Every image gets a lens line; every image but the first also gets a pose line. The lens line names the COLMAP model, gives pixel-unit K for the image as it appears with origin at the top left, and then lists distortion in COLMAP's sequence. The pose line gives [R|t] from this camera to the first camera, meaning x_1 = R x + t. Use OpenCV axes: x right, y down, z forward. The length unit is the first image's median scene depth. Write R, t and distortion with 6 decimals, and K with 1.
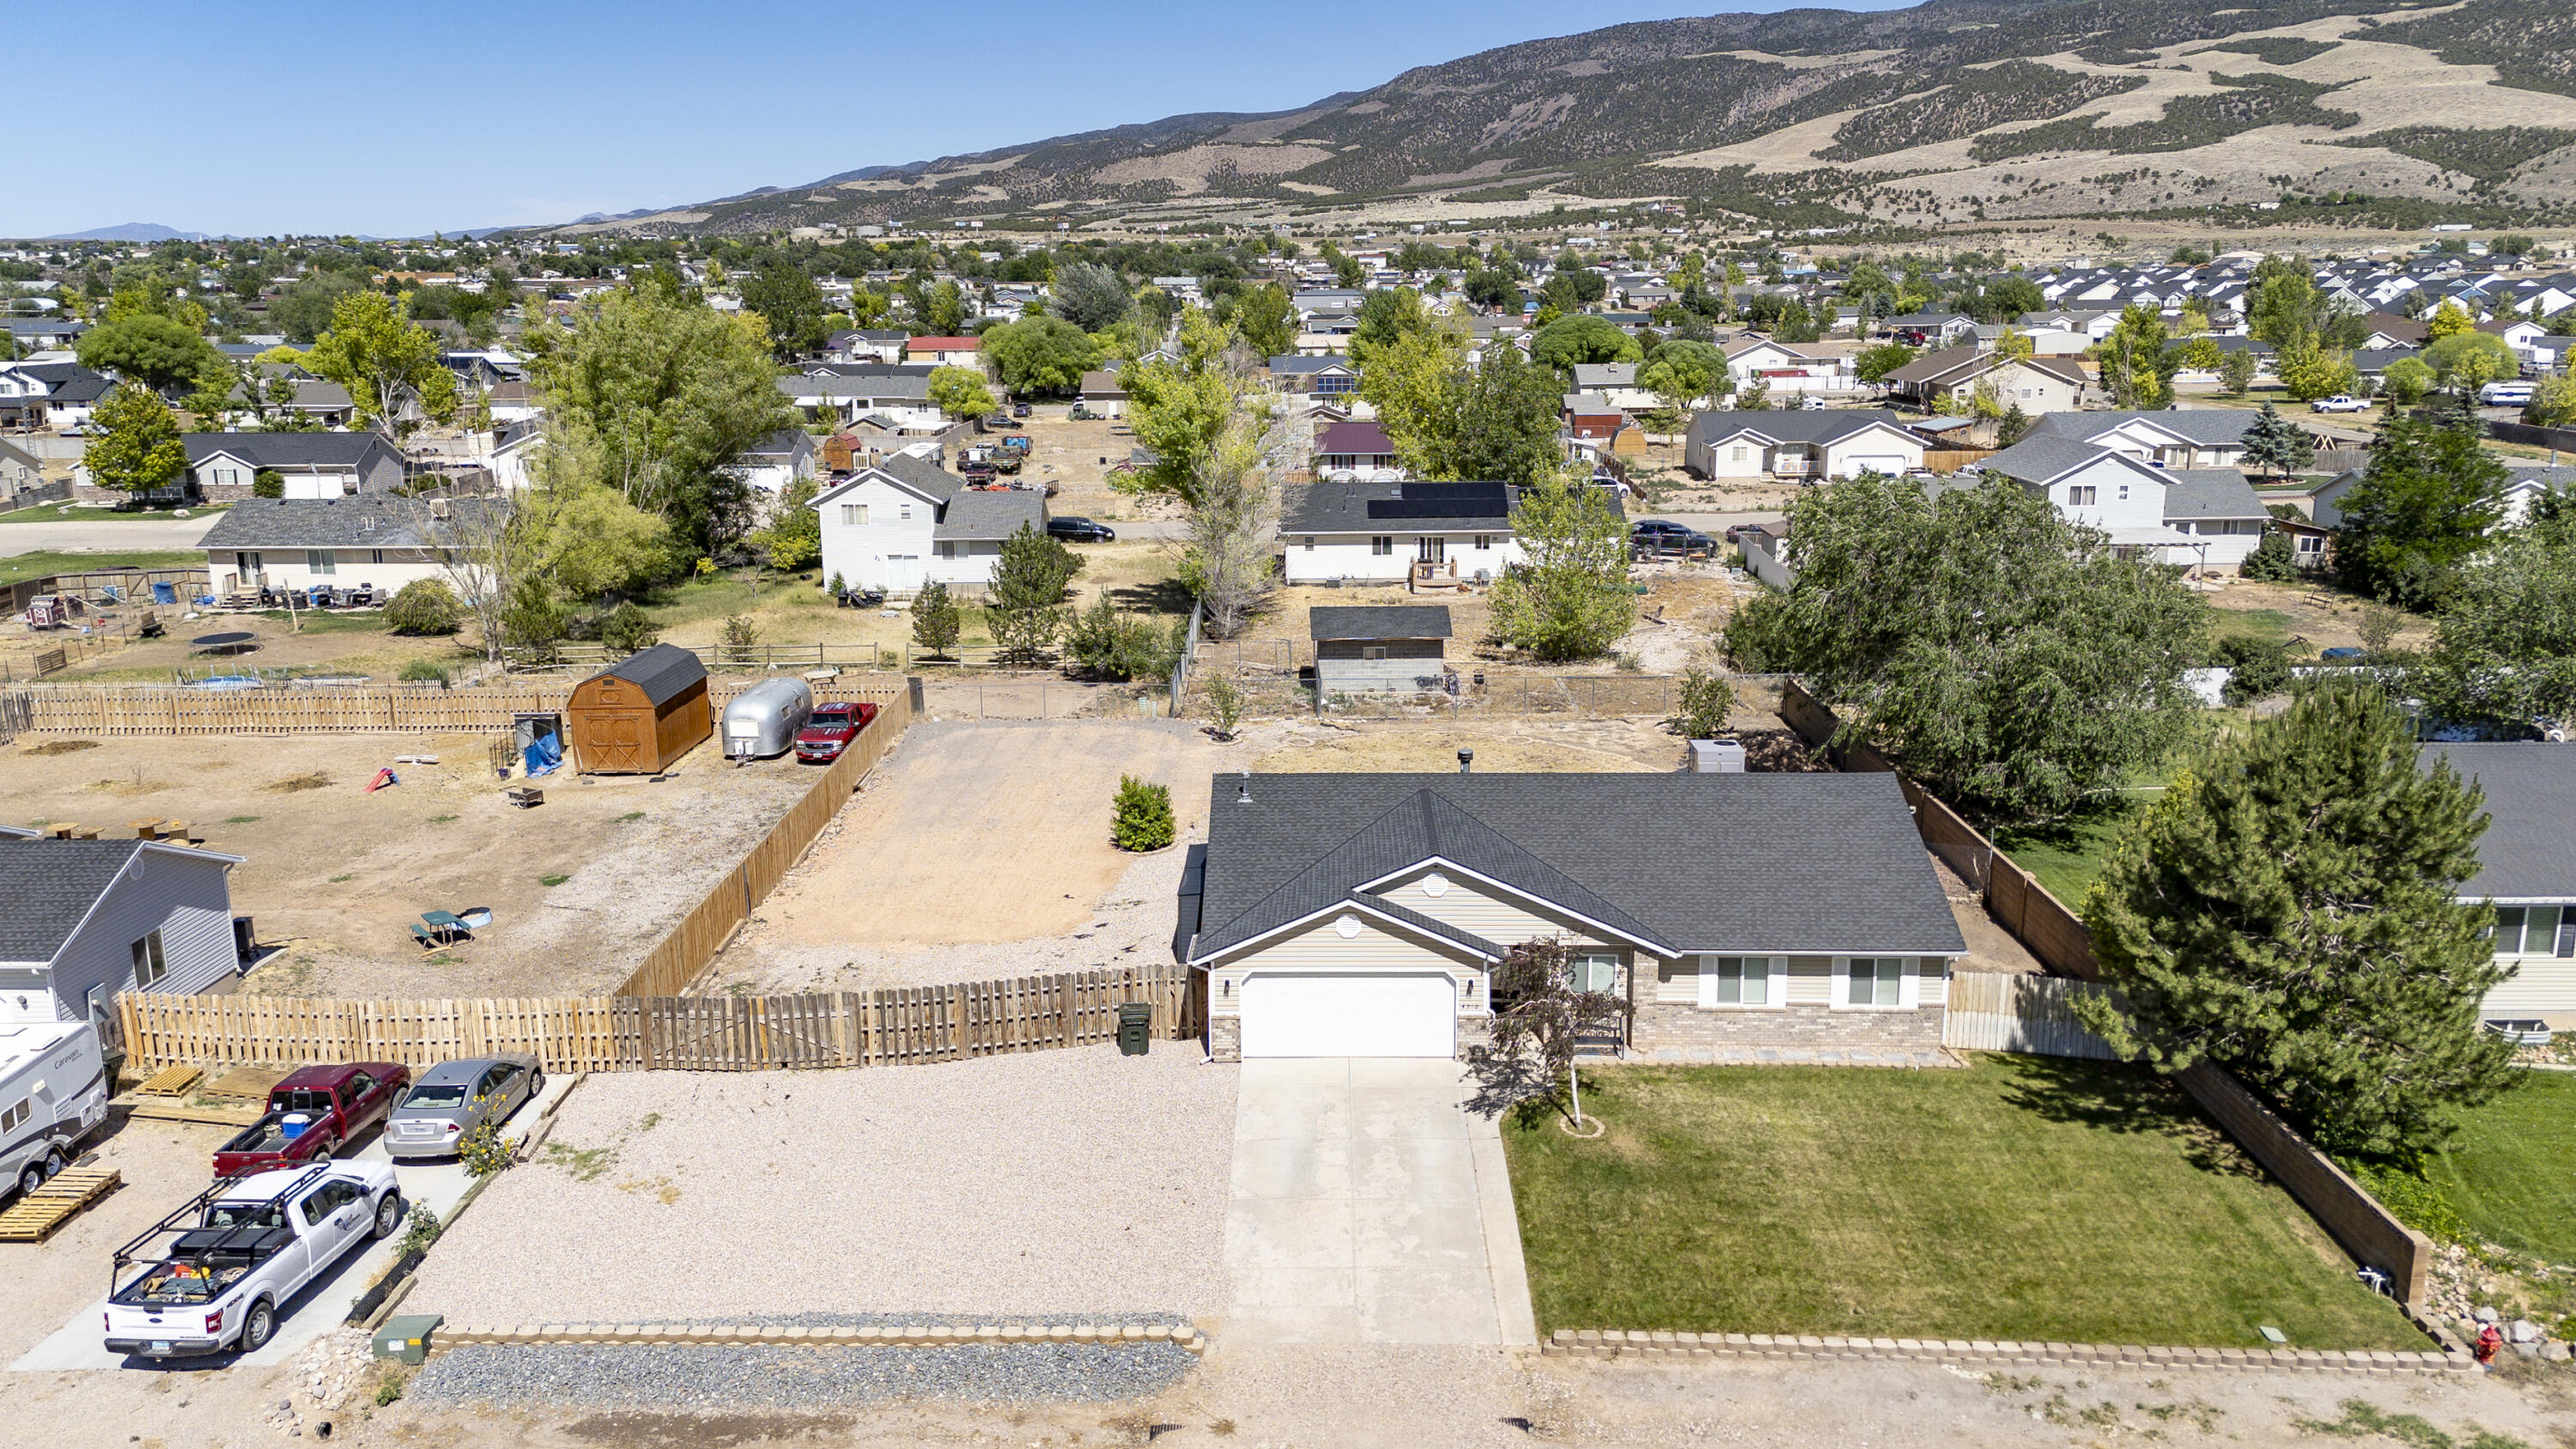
lens RADIAL K [[1892.0, 0, 1298.4], [0, 1892.0, 721.8], [0, 0, 1]] dist [0.076307, -0.067052]
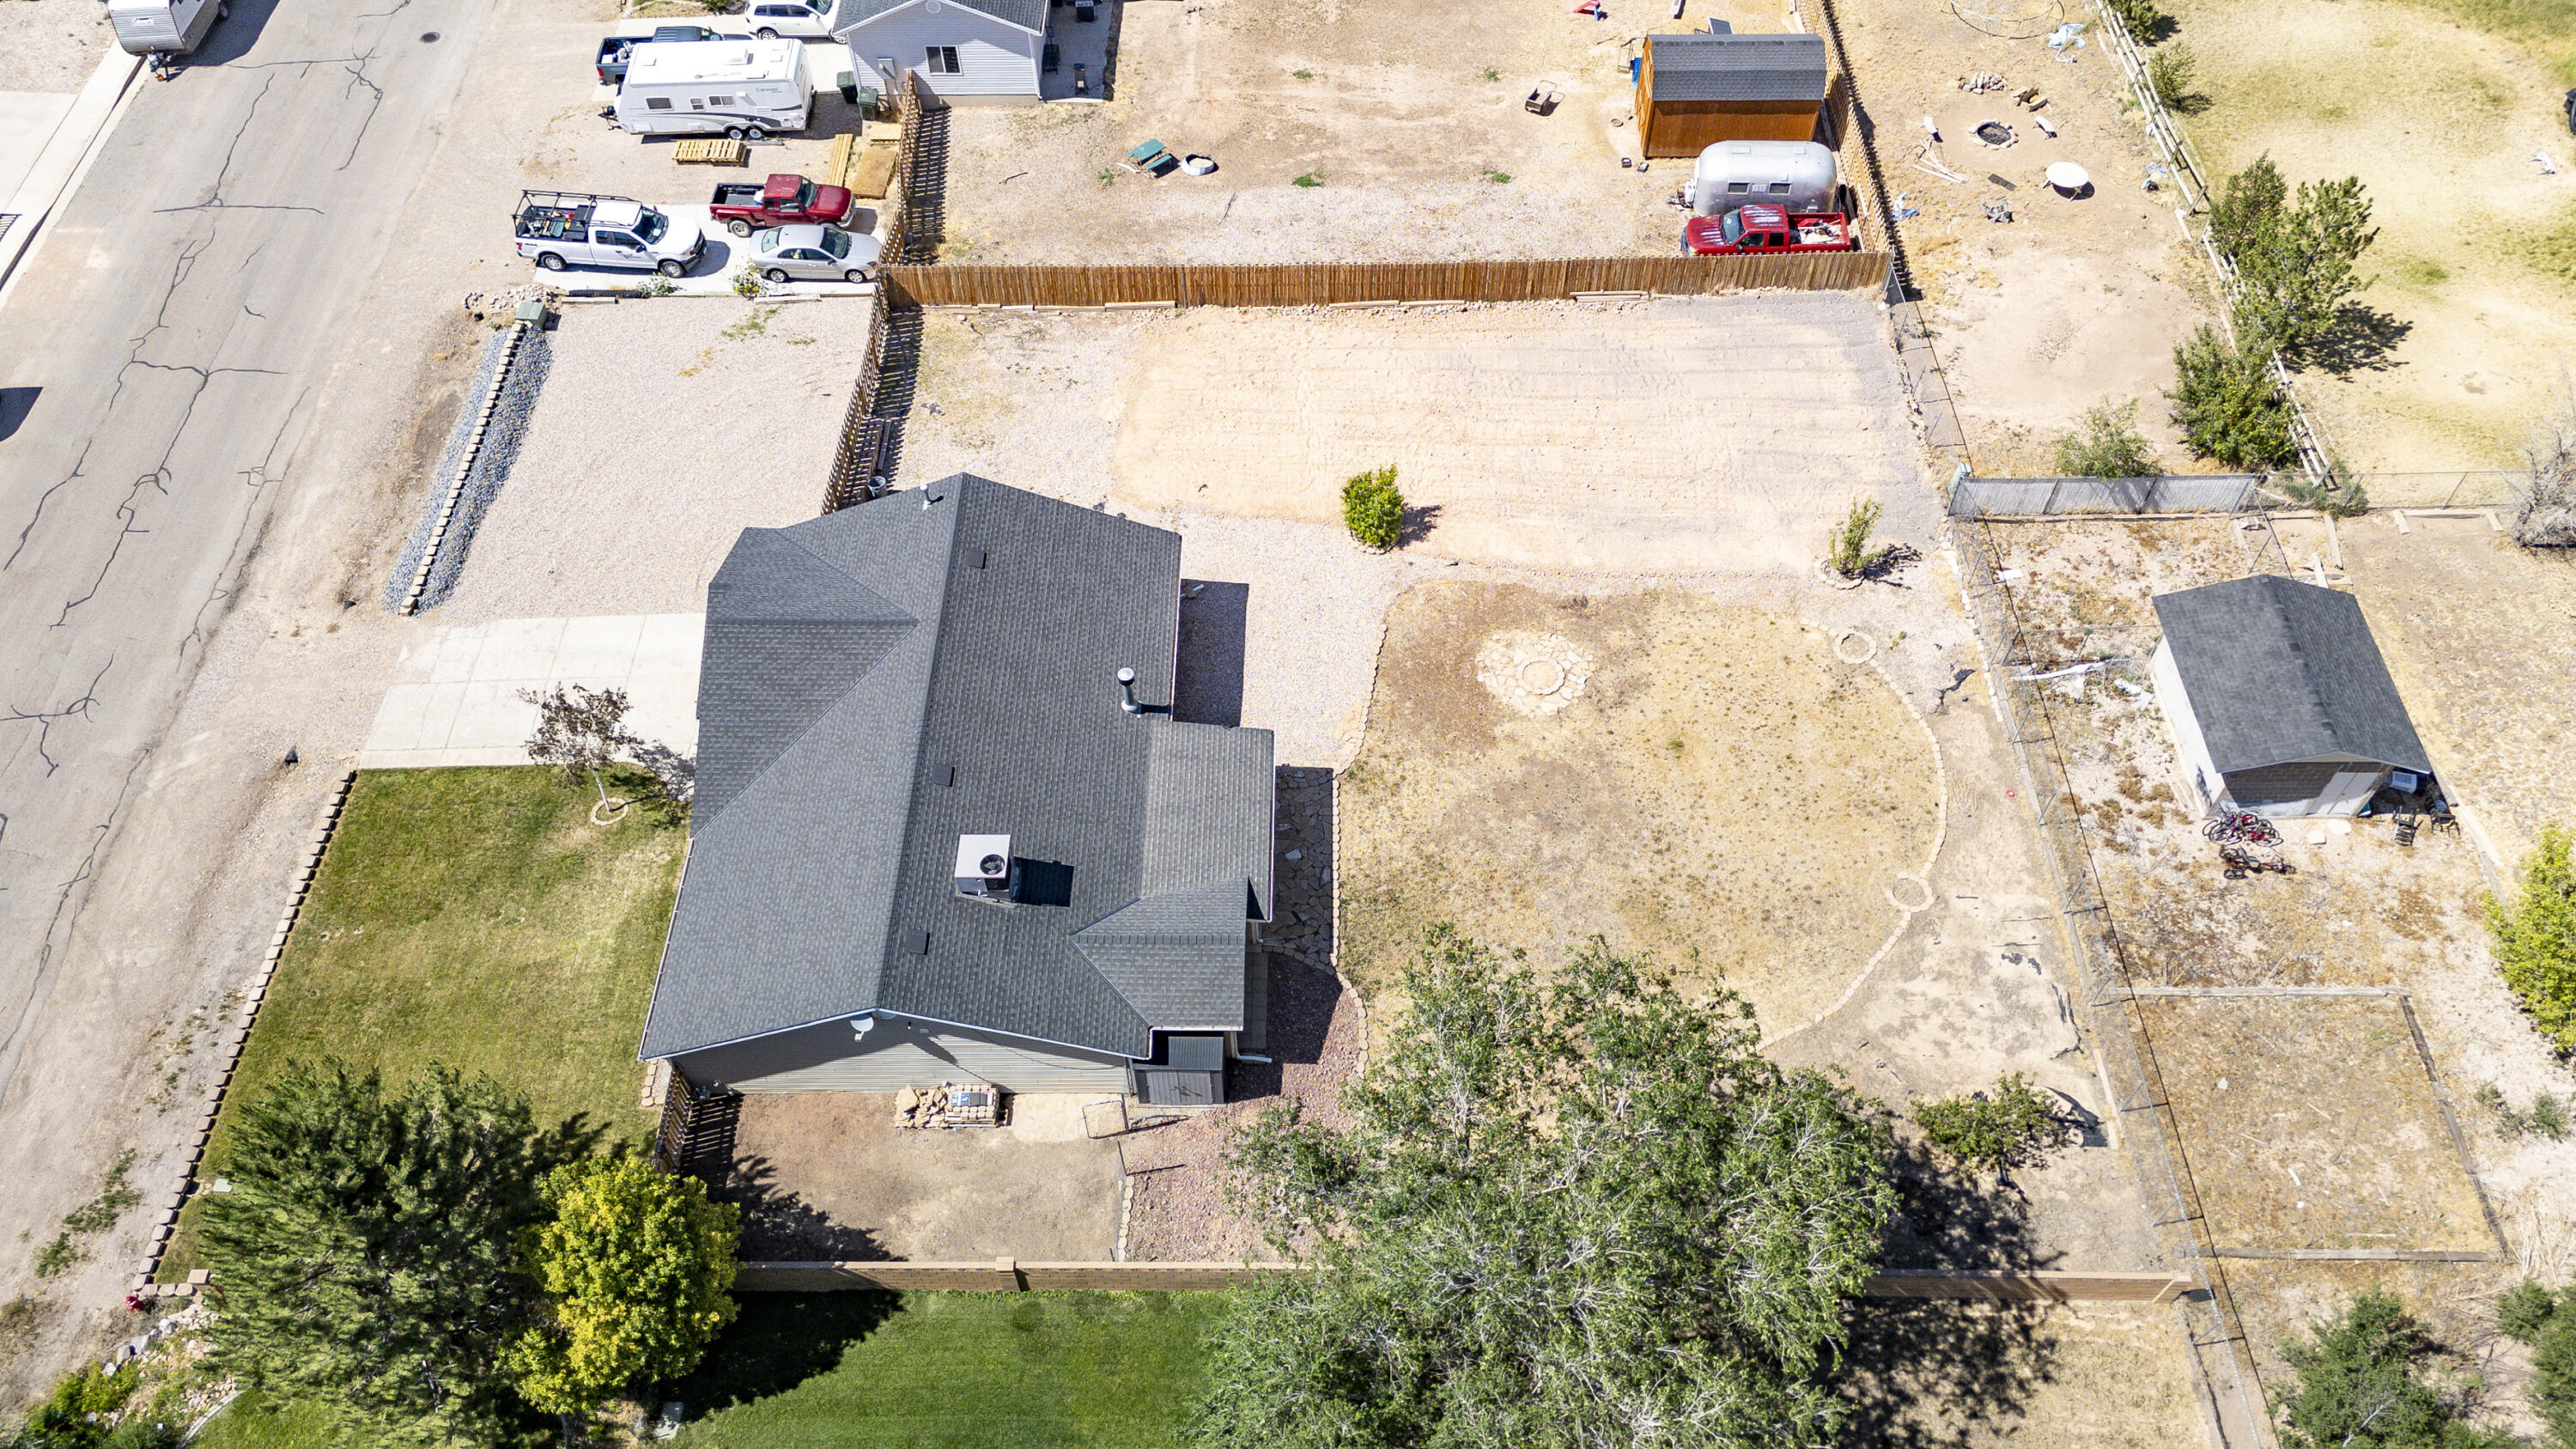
lens RADIAL K [[1892.0, 0, 1289.1], [0, 1892.0, 731.1], [0, 0, 1]] dist [0.076307, -0.067052]
pose [[0.002885, 0.801289, -0.598270, 0.340598], [-0.217287, 0.584481, 0.781773, -0.364567], [0.976103, 0.127742, 0.175796, 0.459757]]
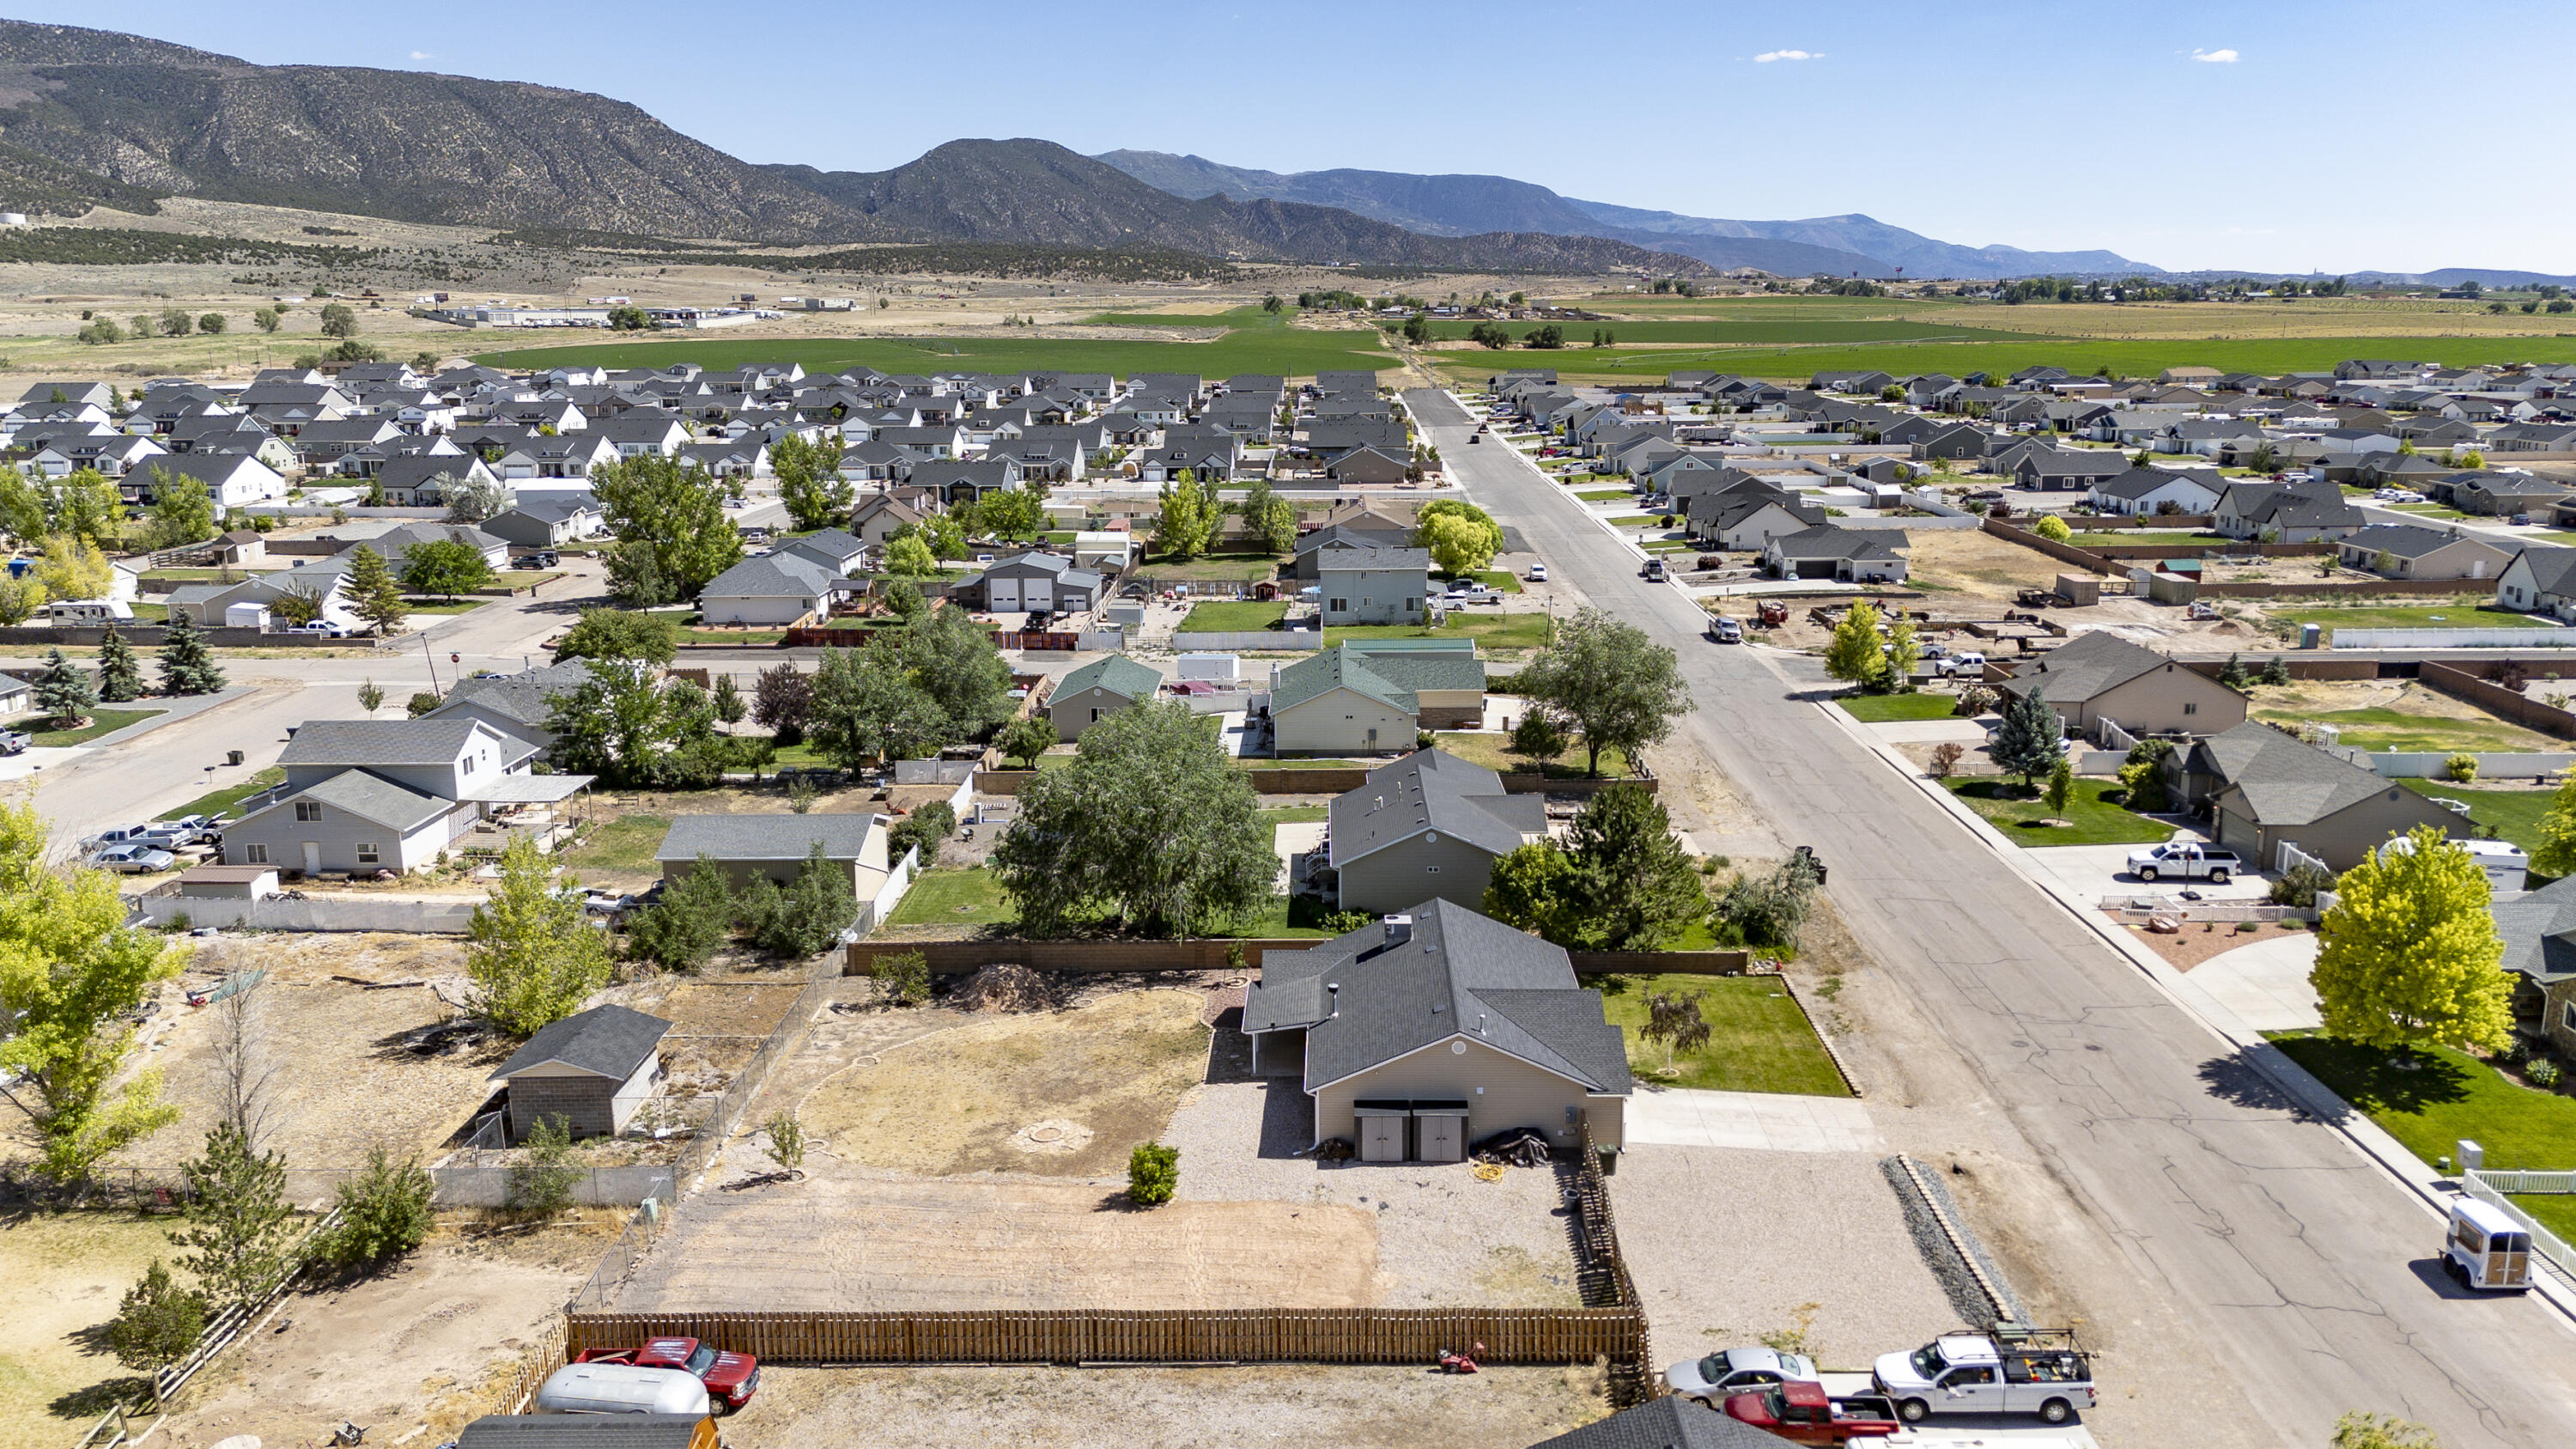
lens RADIAL K [[1892.0, 0, 1295.5], [0, 1892.0, 726.7], [0, 0, 1]] dist [0.076307, -0.067052]
pose [[0.007306, -0.215038, 0.976578, -0.696984], [0.234384, 0.949767, 0.207381, -0.252903], [-0.972117, 0.227380, 0.057340, 0.448254]]
